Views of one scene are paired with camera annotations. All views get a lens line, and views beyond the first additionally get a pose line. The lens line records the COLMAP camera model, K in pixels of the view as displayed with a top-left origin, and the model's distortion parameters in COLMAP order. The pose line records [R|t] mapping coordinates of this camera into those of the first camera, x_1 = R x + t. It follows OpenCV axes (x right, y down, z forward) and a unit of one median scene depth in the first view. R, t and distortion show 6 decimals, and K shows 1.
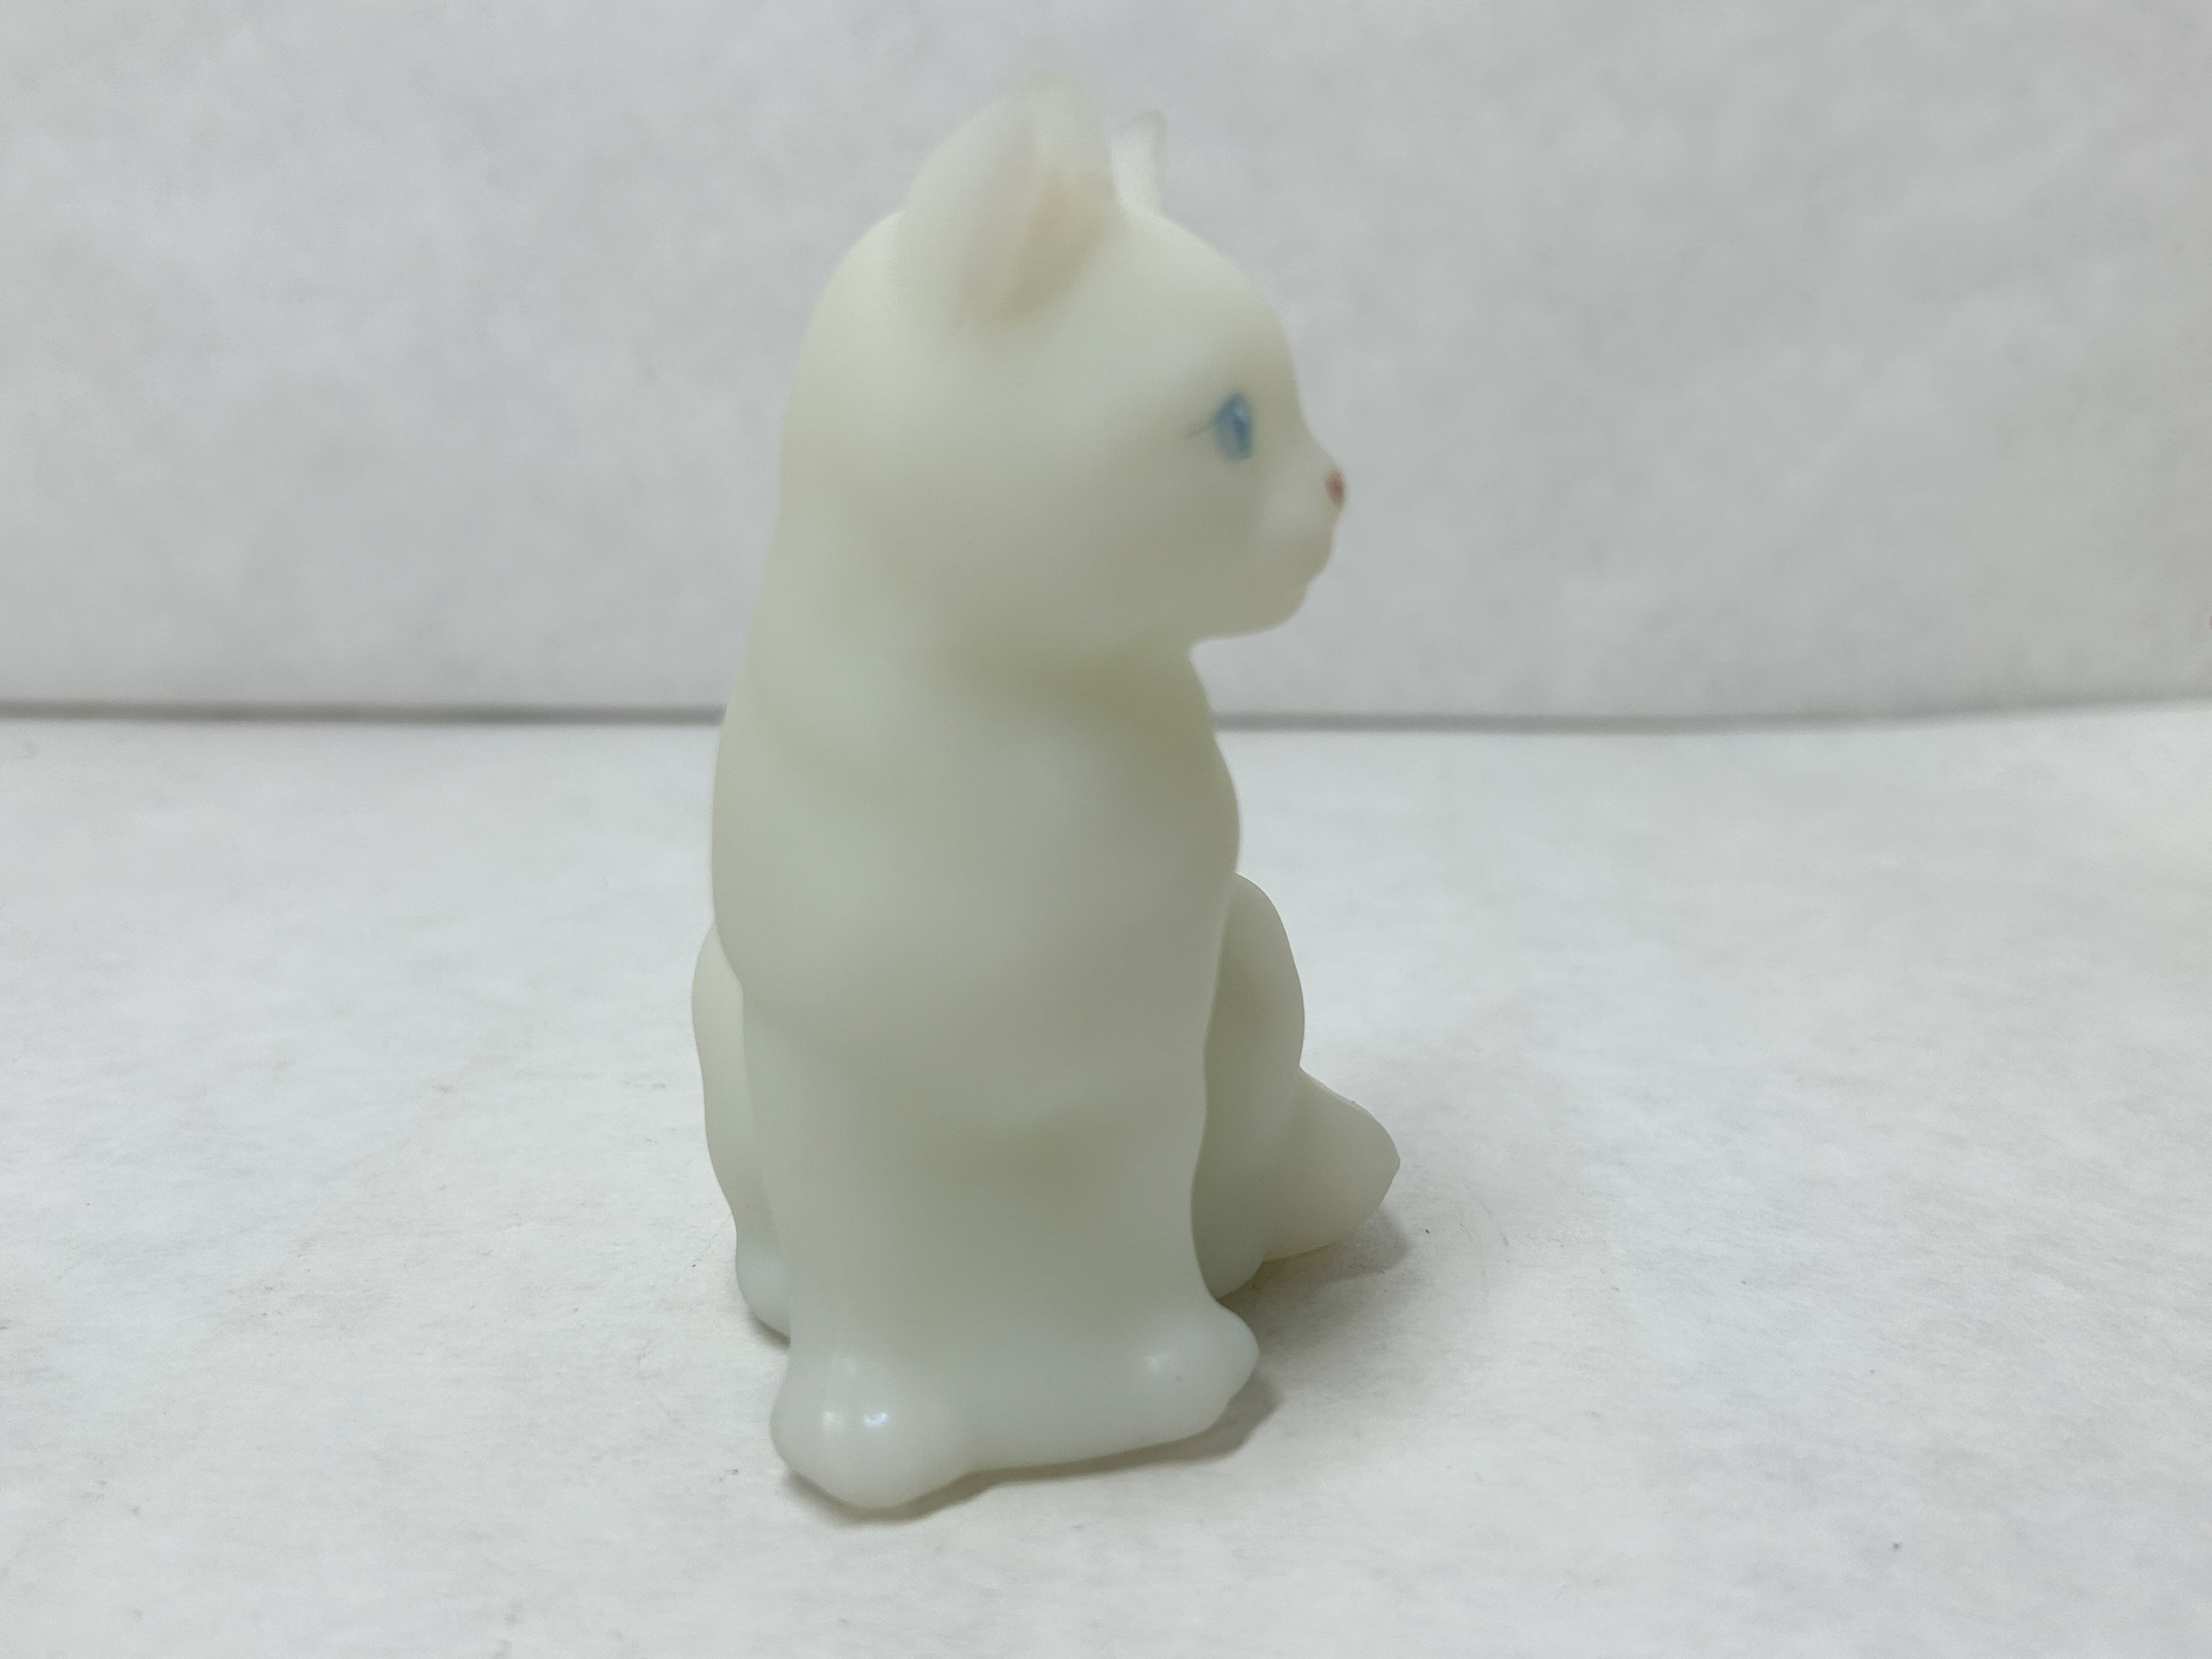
lens RADIAL K [[2305.7, 0, 1107.5], [0, 2305.7, 794.0], [0, 0, 1]] dist [0.023949, -0.023708]
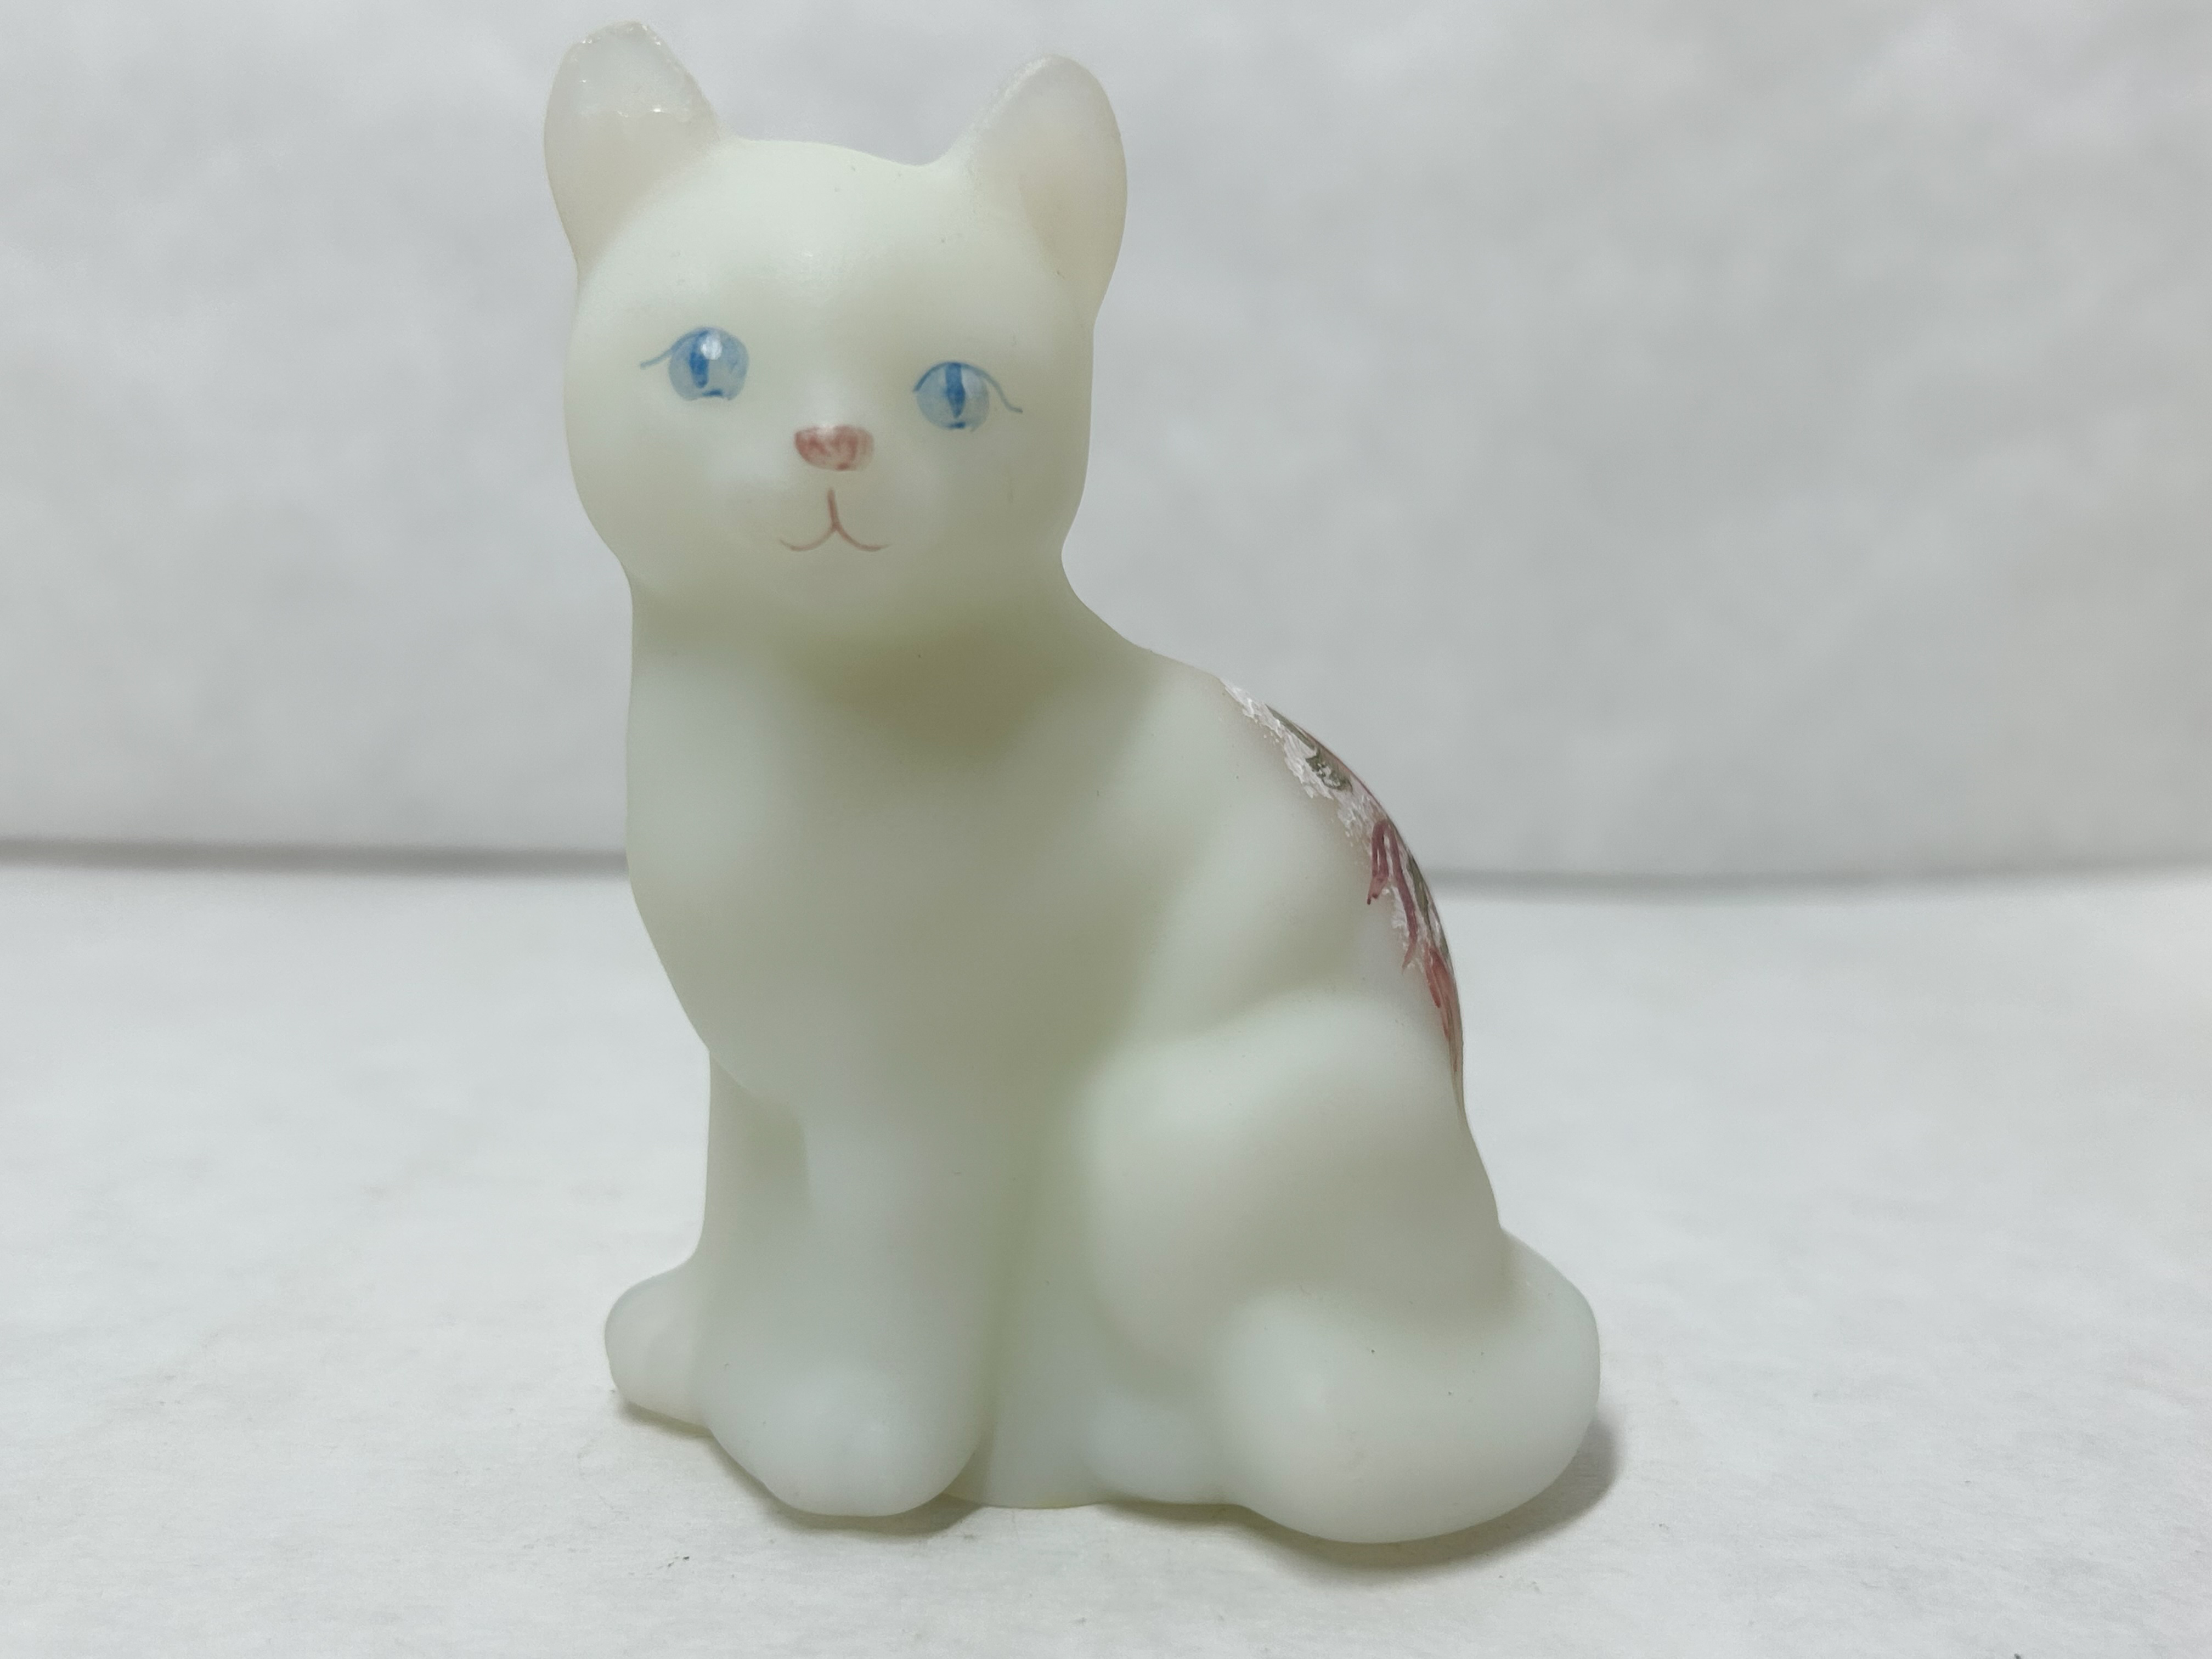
lens RADIAL K [[2315.1, 0, 1106.0], [0, 2315.1, 829.5], [0, 0, 1]] dist [-0.004088, 0.003483]
pose [[0.999829, 0.014501, 0.011517, -0.016192], [-0.013252, 0.994699, -0.101974, 0.099158], [-0.012934, 0.101804, 0.994720, 0.096610]]
